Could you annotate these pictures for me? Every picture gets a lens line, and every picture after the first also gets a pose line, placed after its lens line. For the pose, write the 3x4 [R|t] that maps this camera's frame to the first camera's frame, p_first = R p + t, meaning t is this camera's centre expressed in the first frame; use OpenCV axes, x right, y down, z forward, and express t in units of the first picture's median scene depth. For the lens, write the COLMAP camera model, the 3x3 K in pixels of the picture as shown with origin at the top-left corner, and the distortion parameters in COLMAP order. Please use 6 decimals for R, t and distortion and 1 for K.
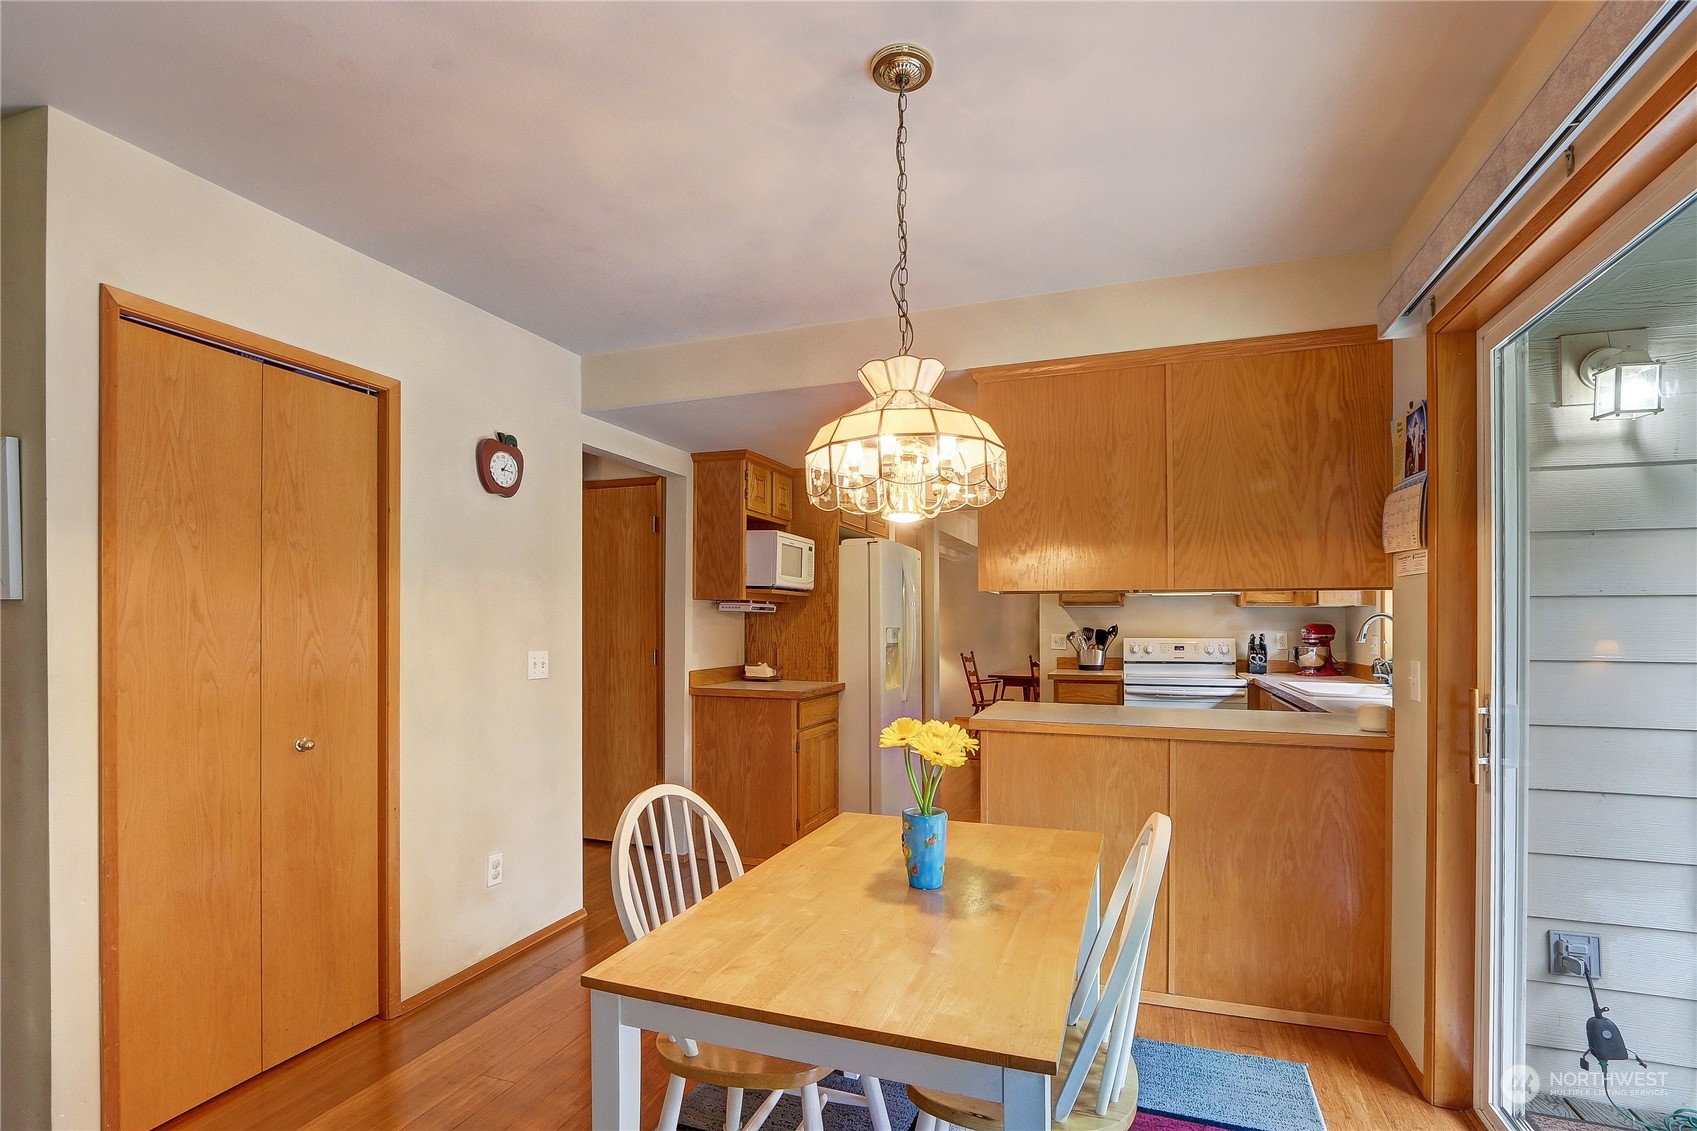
lens RADIAL K [[802.3, 0, 853.3], [0, 802.3, 620.9], [0, 0, 1]] dist [-0.001672, -0.000102]
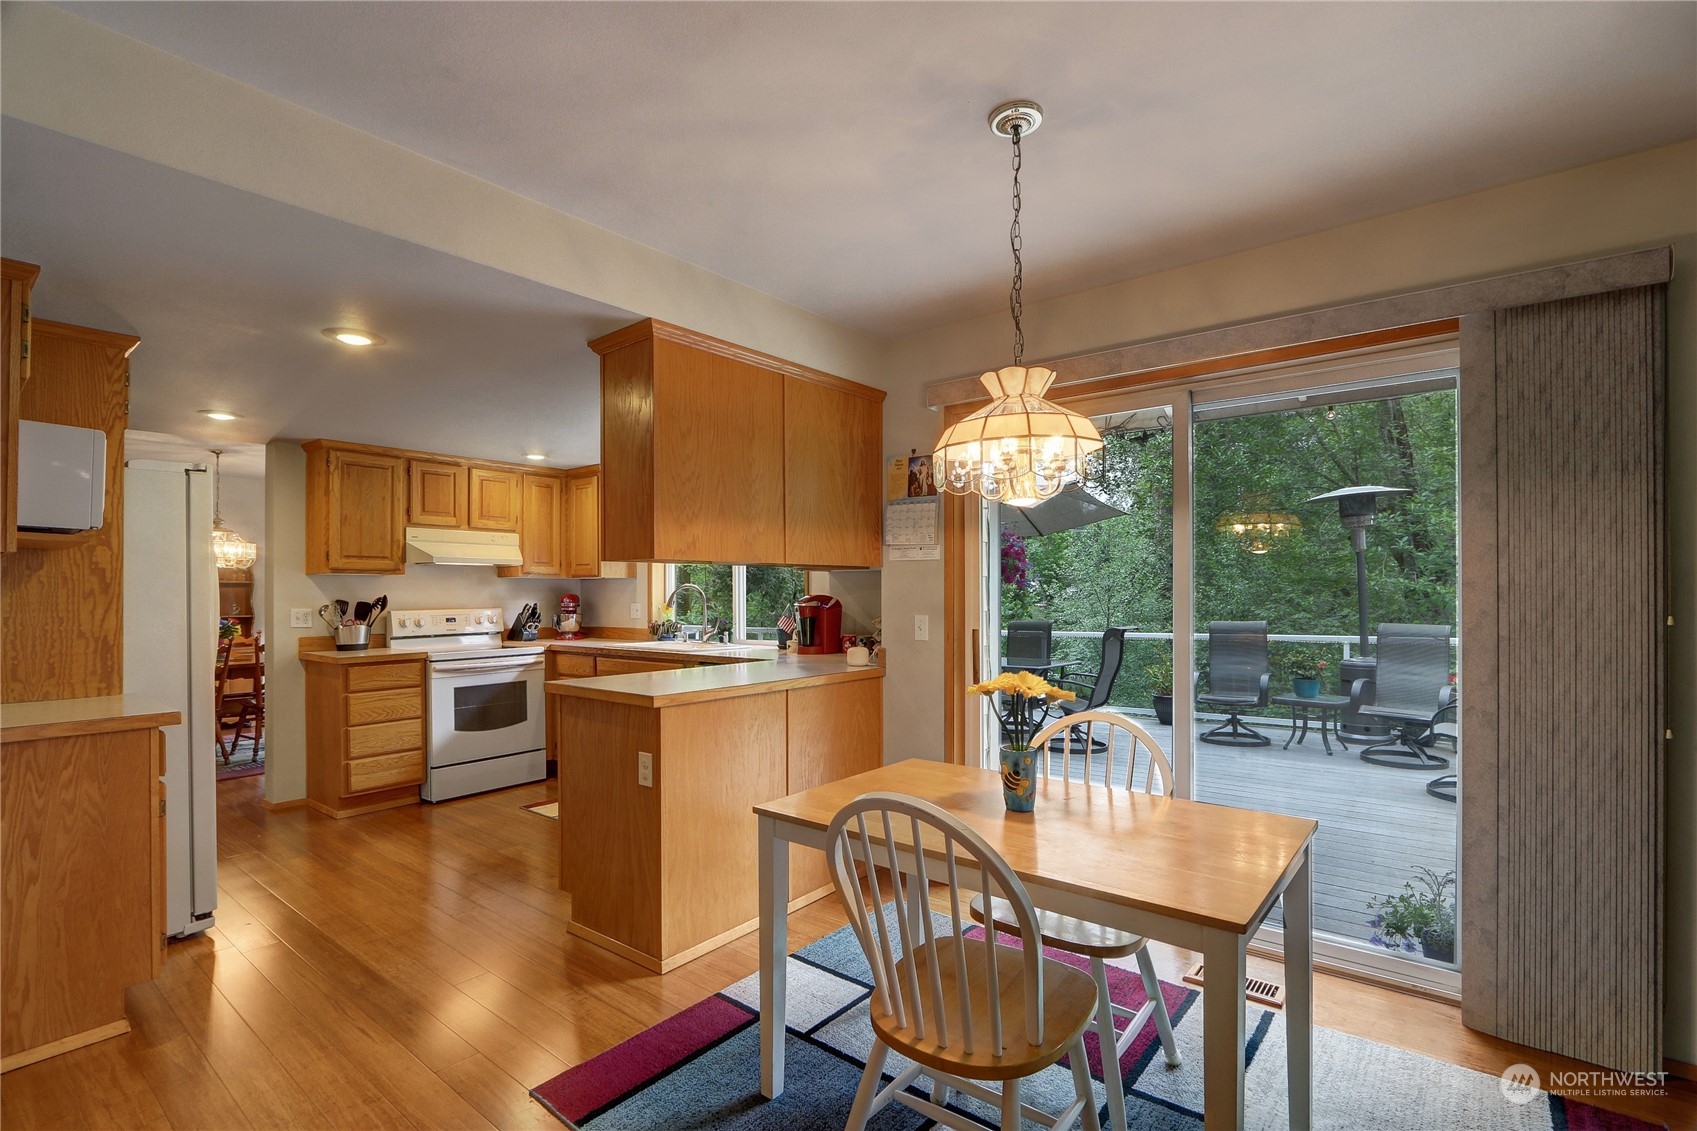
lens RADIAL K [[793.3, 0, 848.1], [0, 793.3, 587.0], [0, 0, 1]] dist [-0.001943, -0.000124]
pose [[0.340210, 0.001100, 0.940349, -0.349068], [0.004194, 0.999988, -0.002687, -0.000346], [-0.940340, 0.004858, 0.340201, 0.262740]]
